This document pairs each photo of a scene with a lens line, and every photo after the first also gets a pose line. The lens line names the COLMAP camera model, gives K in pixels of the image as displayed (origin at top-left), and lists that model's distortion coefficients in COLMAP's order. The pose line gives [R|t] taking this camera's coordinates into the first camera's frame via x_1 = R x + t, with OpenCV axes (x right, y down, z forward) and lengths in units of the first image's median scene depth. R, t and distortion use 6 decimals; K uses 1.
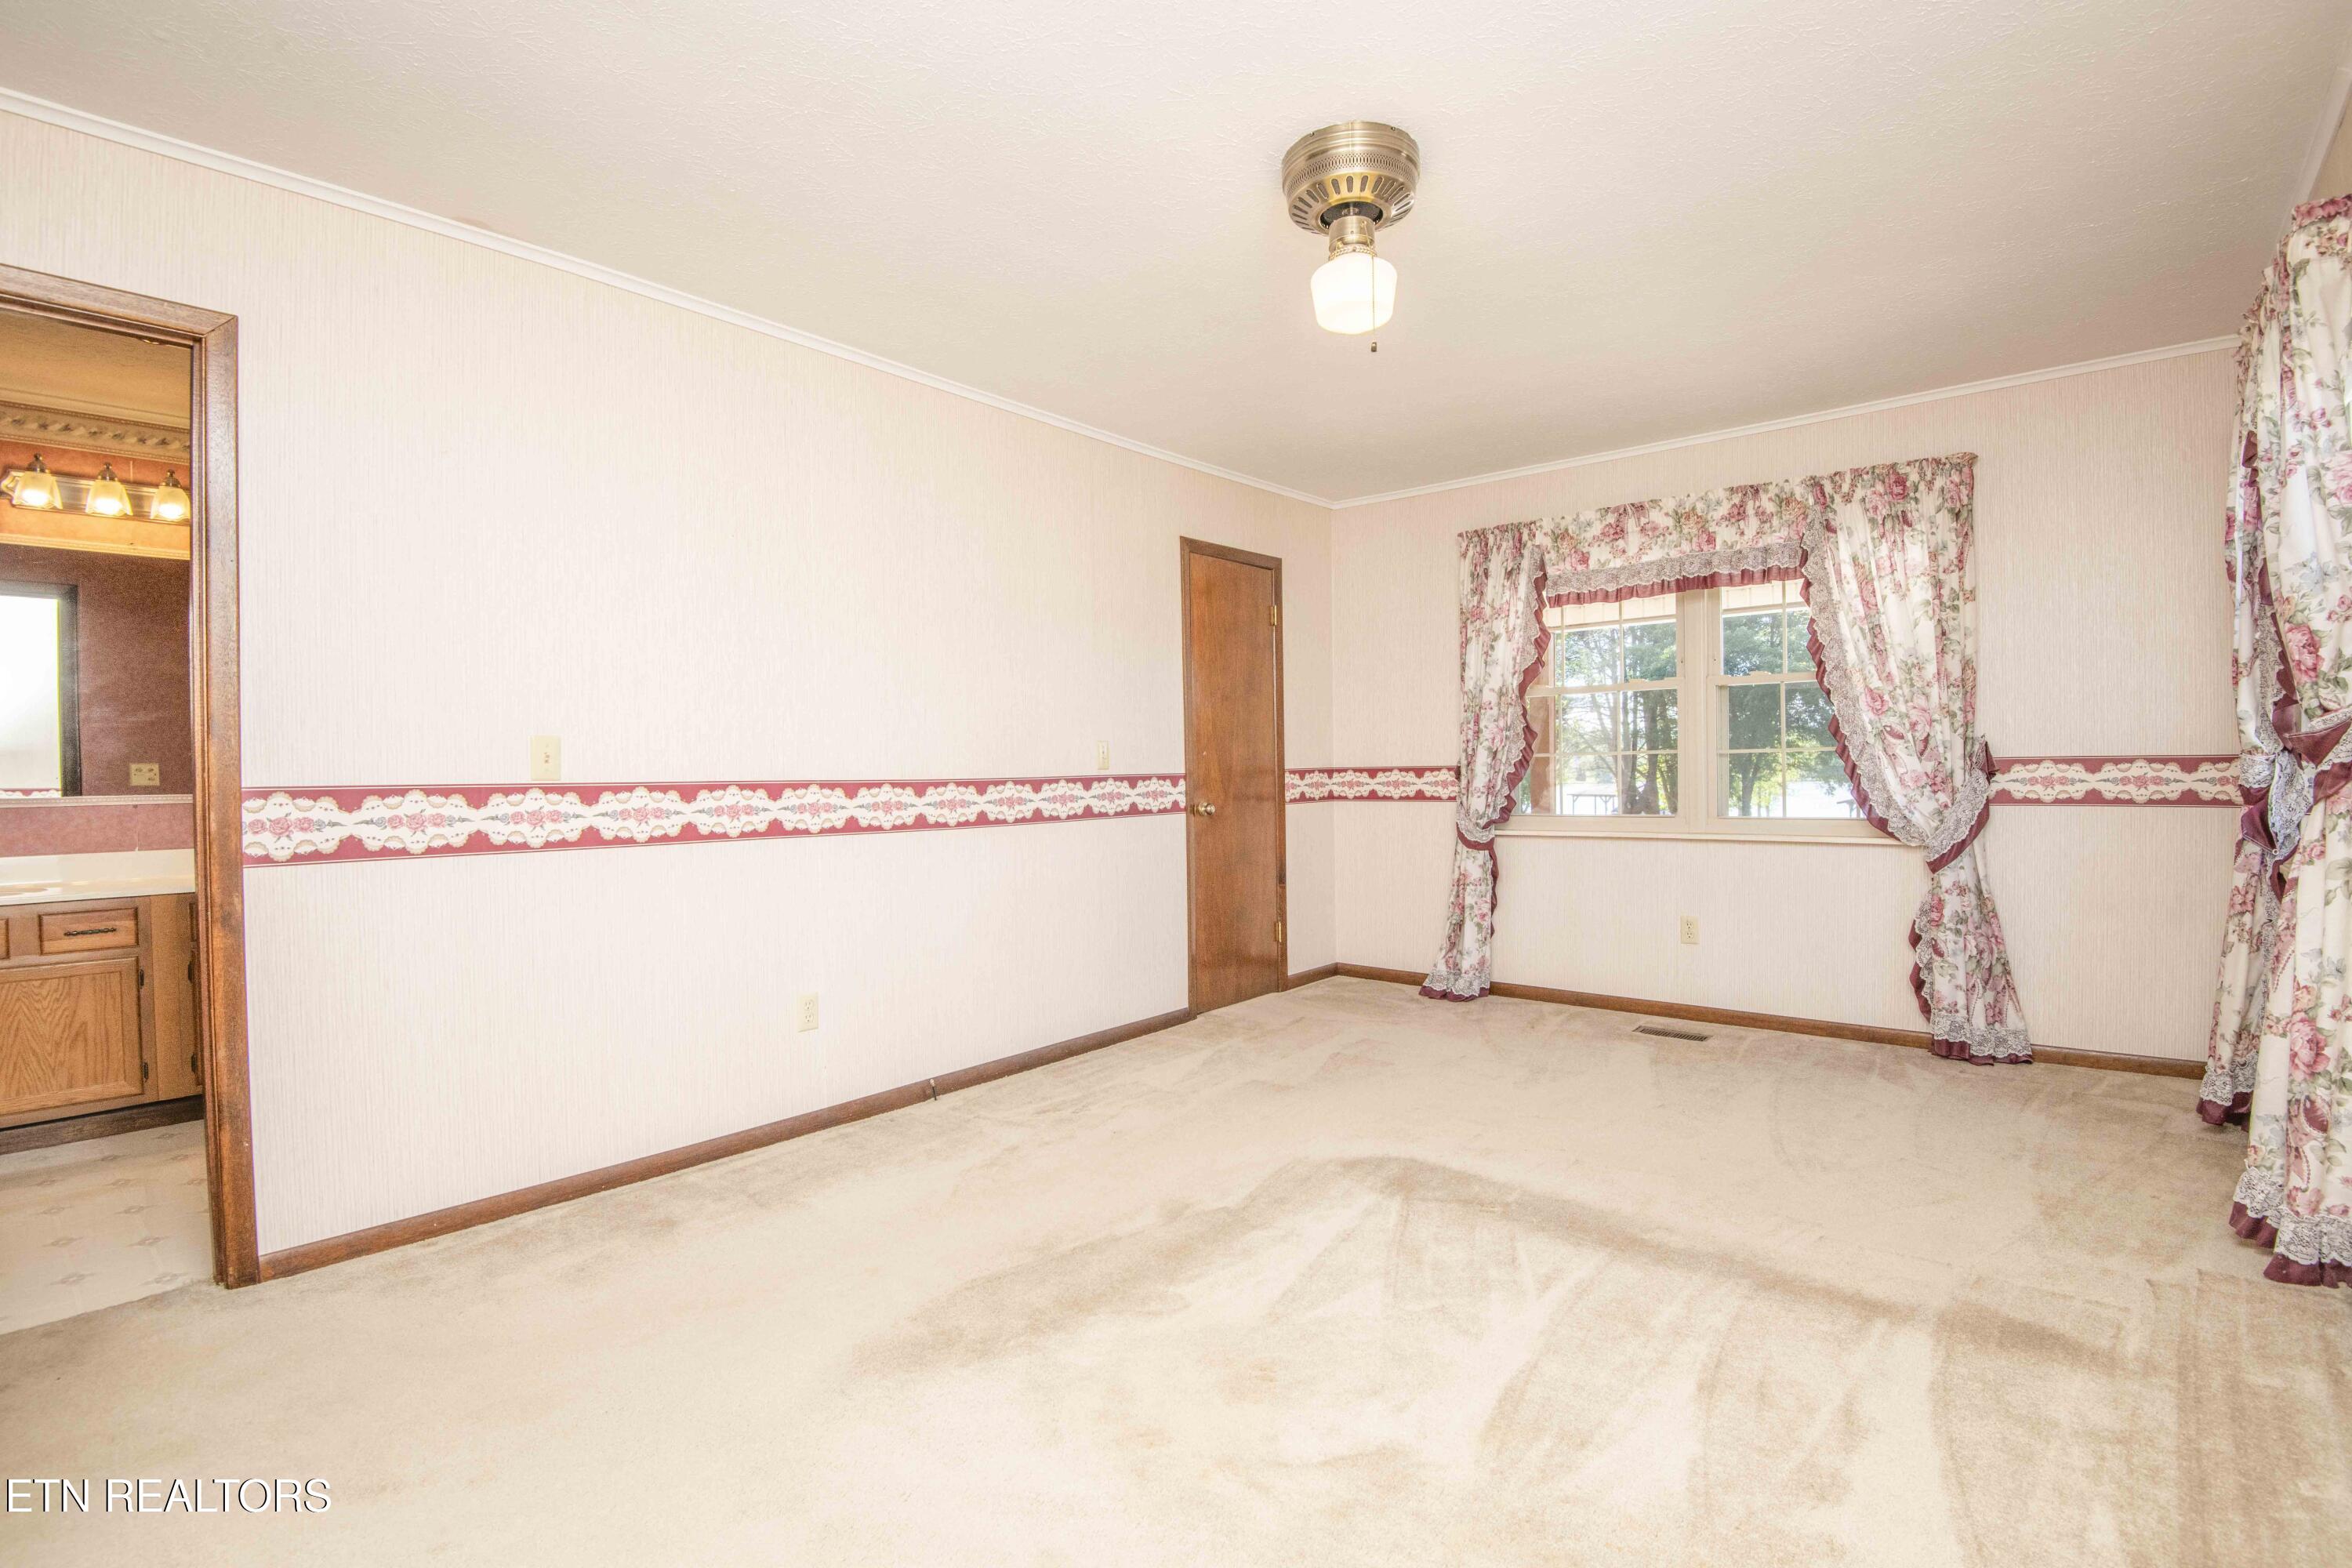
lens RADIAL K [[1082.6, 0, 1185.7], [0, 1082.6, 779.0], [0, 0, 1]] dist [0.001690, -0.027925]
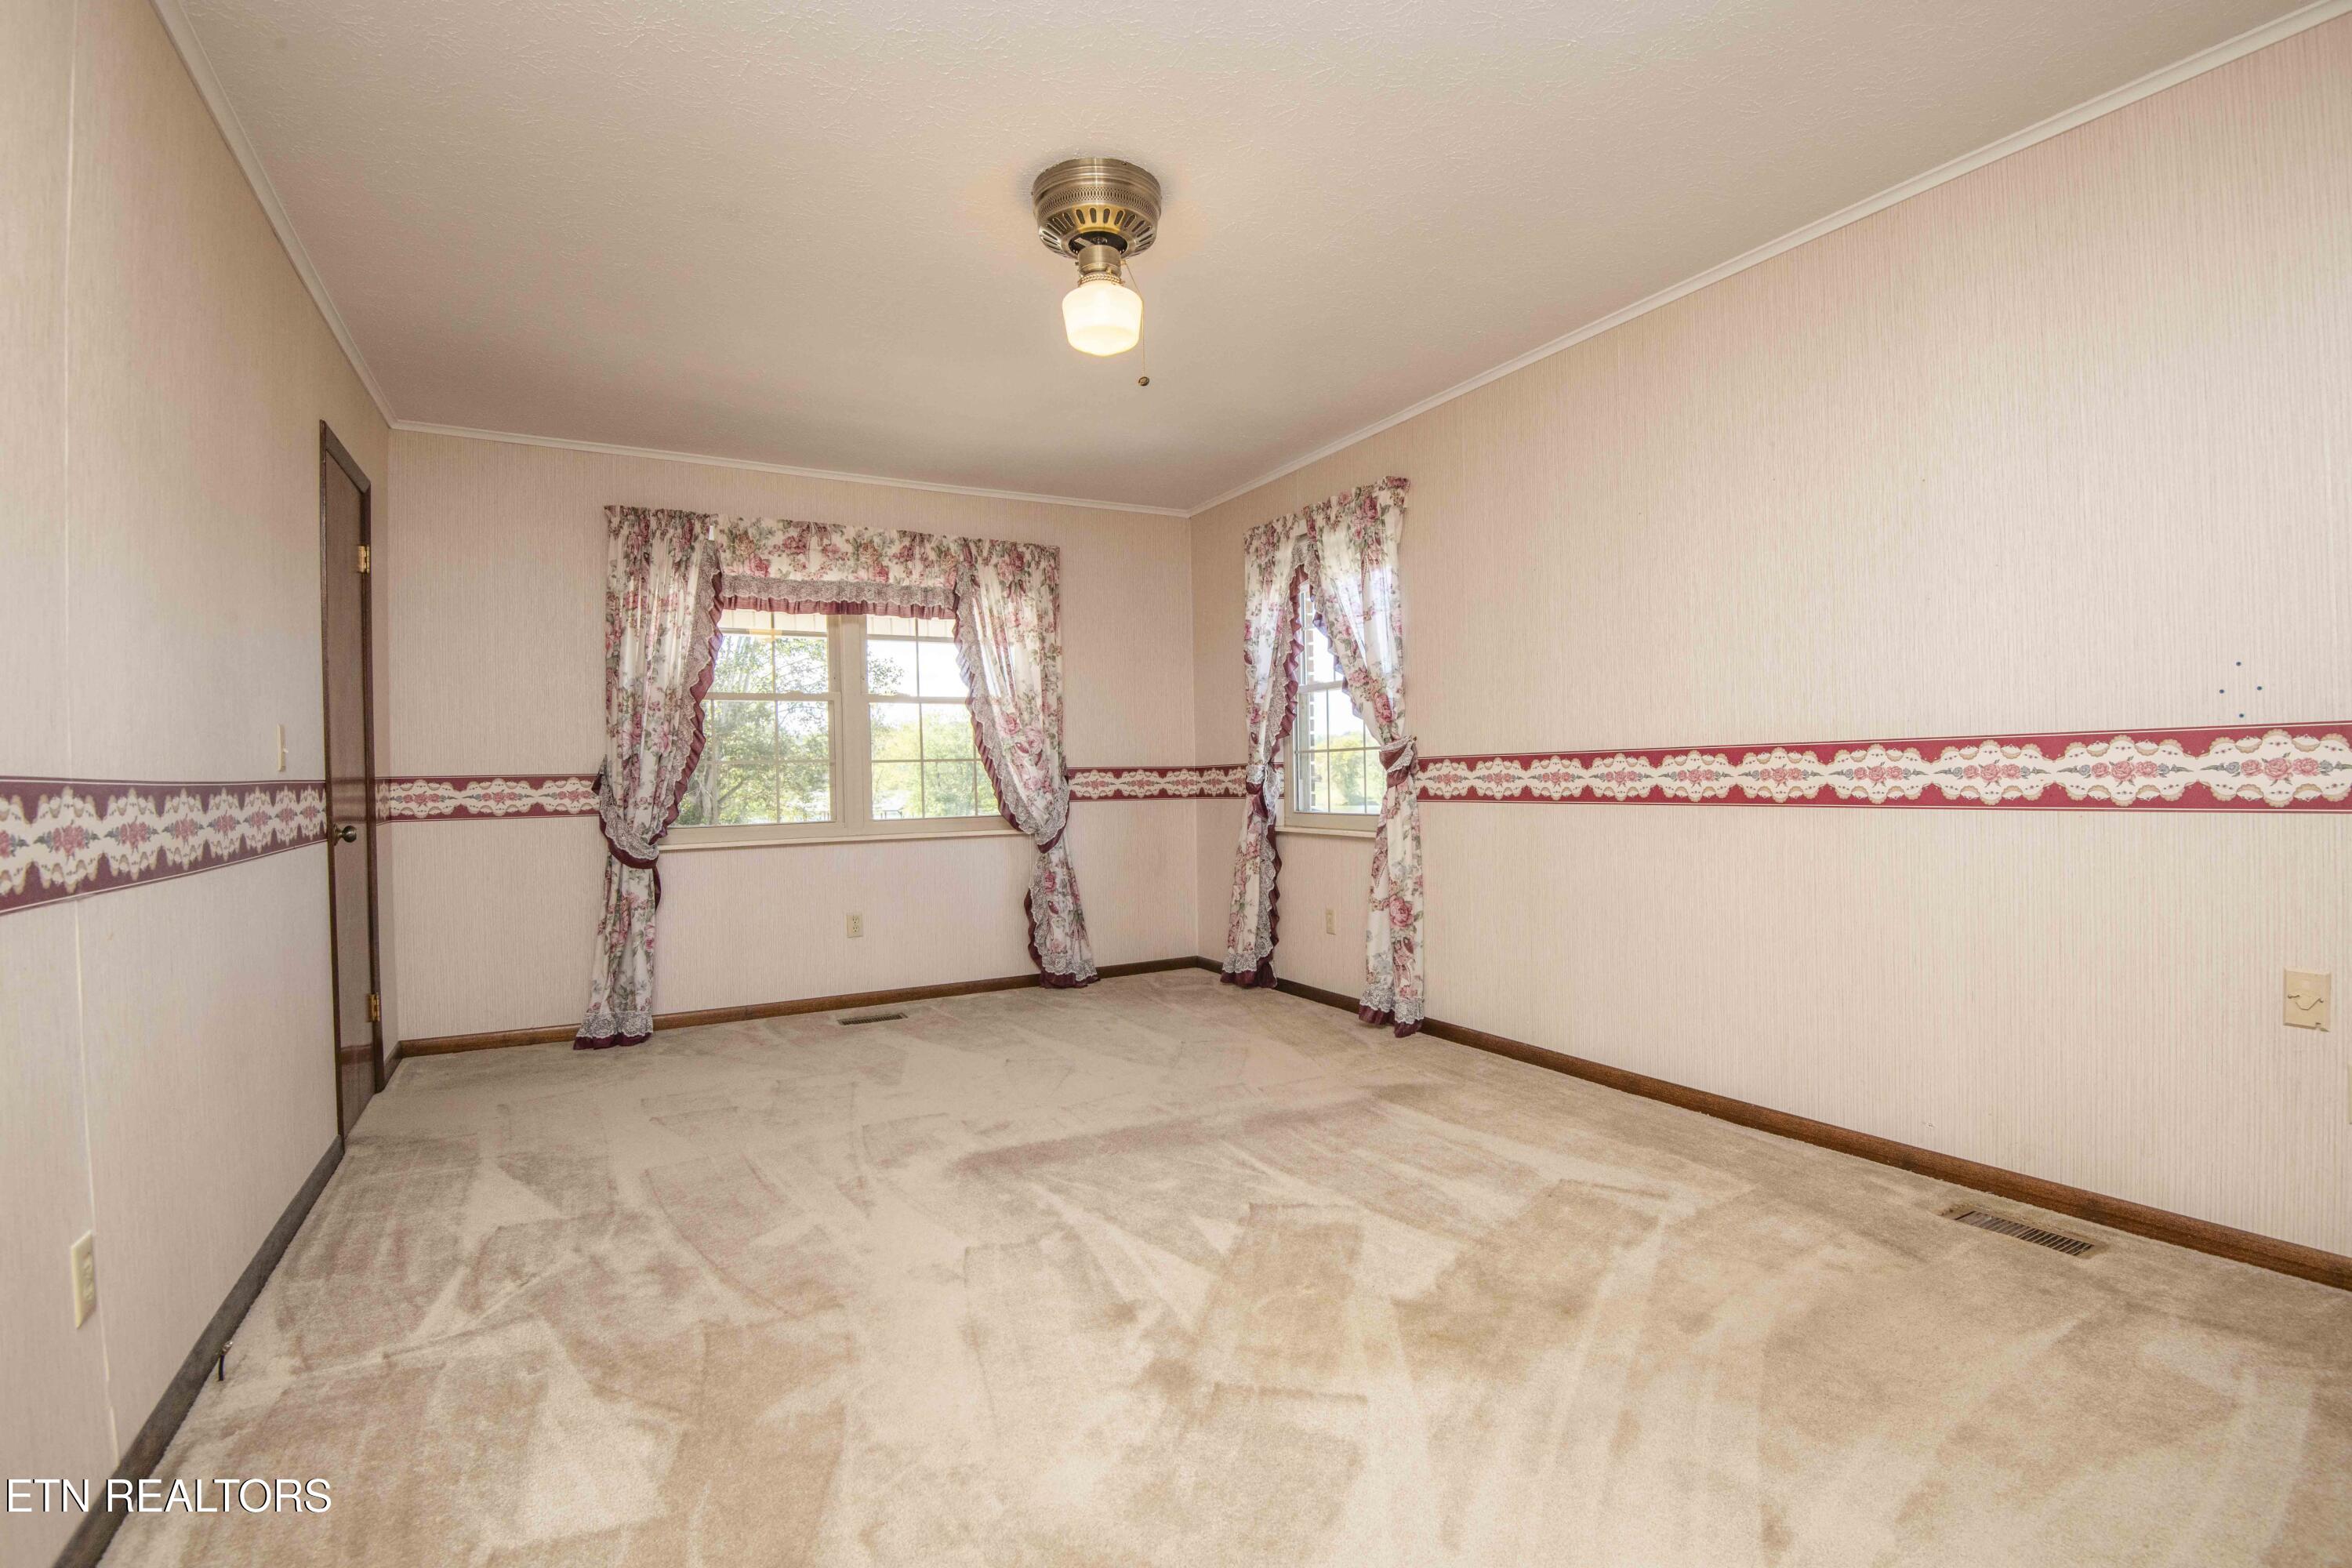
lens RADIAL K [[1082.6, 0, 1185.7], [0, 1082.6, 779.0], [0, 0, 1]] dist [0.001690, -0.027925]
pose [[0.368188, 0.002406, 0.929748, -0.476145], [0.017632, 0.999799, -0.009570, 0.010440], [-0.929584, 0.019917, 0.368072, 0.319064]]
